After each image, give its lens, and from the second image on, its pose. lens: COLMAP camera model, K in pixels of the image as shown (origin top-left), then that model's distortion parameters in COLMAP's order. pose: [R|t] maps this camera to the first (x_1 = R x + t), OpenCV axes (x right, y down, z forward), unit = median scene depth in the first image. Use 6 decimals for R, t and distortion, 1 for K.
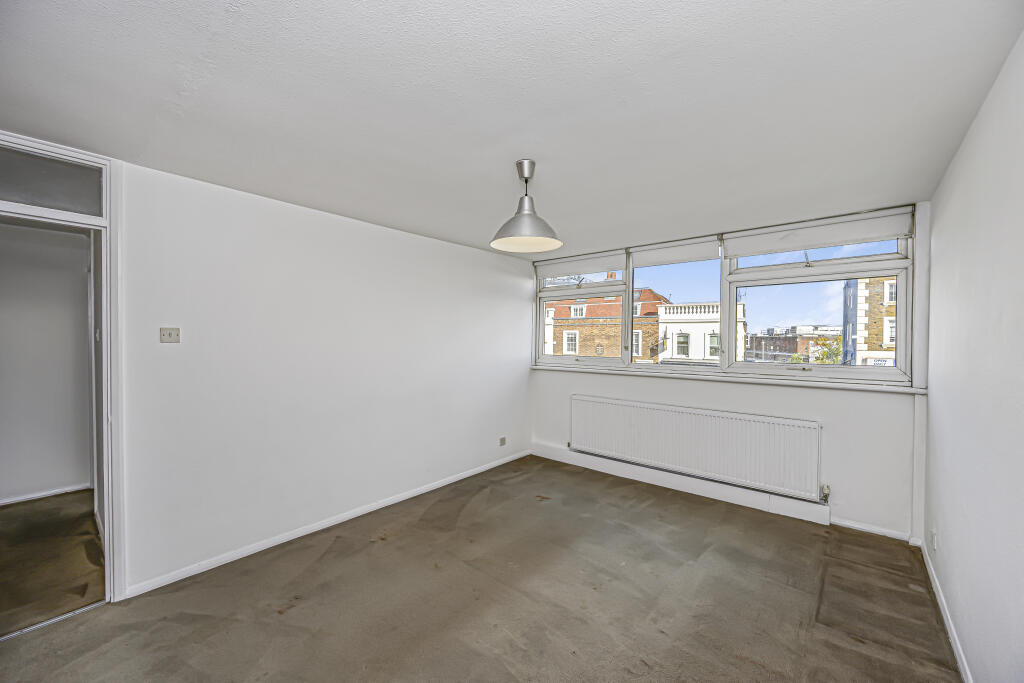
lens RADIAL K [[408.0, 0, 513.2], [0, 408.0, 341.3], [0, 0, 1]] dist [-0.004431, -0.000297]
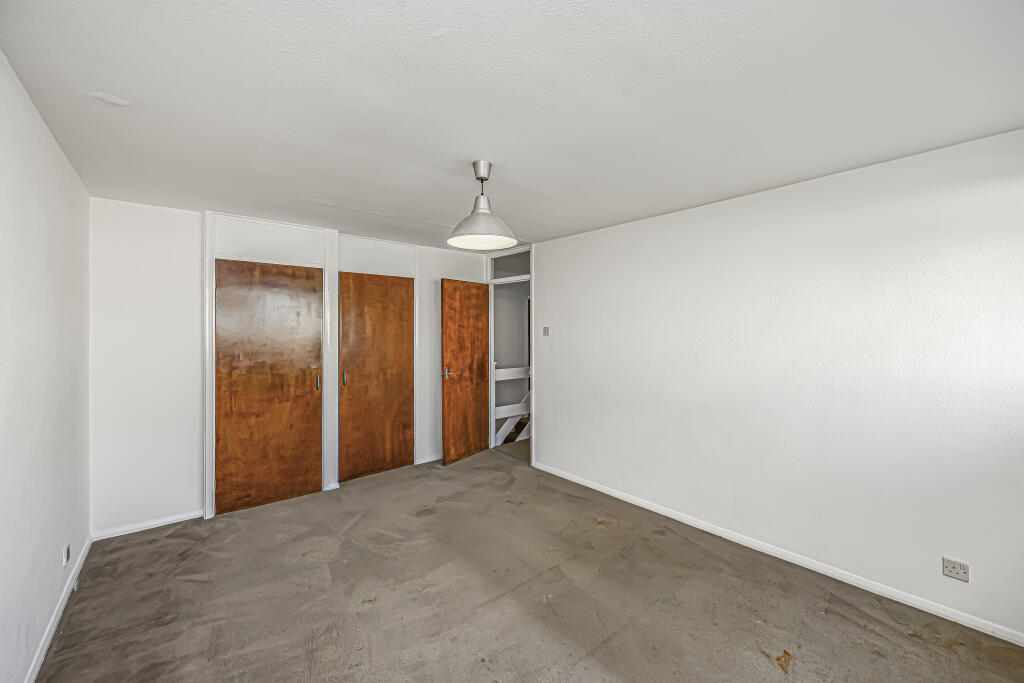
lens RADIAL K [[408.0, 0, 513.8], [0, 408.0, 322.9], [0, 0, 1]] dist [-0.004431, -0.000297]
pose [[-0.165681, -0.010506, -0.986123, 1.065454], [-0.002009, 0.999945, -0.010316, -0.037467], [0.986177, 0.000272, -0.165693, 1.304666]]
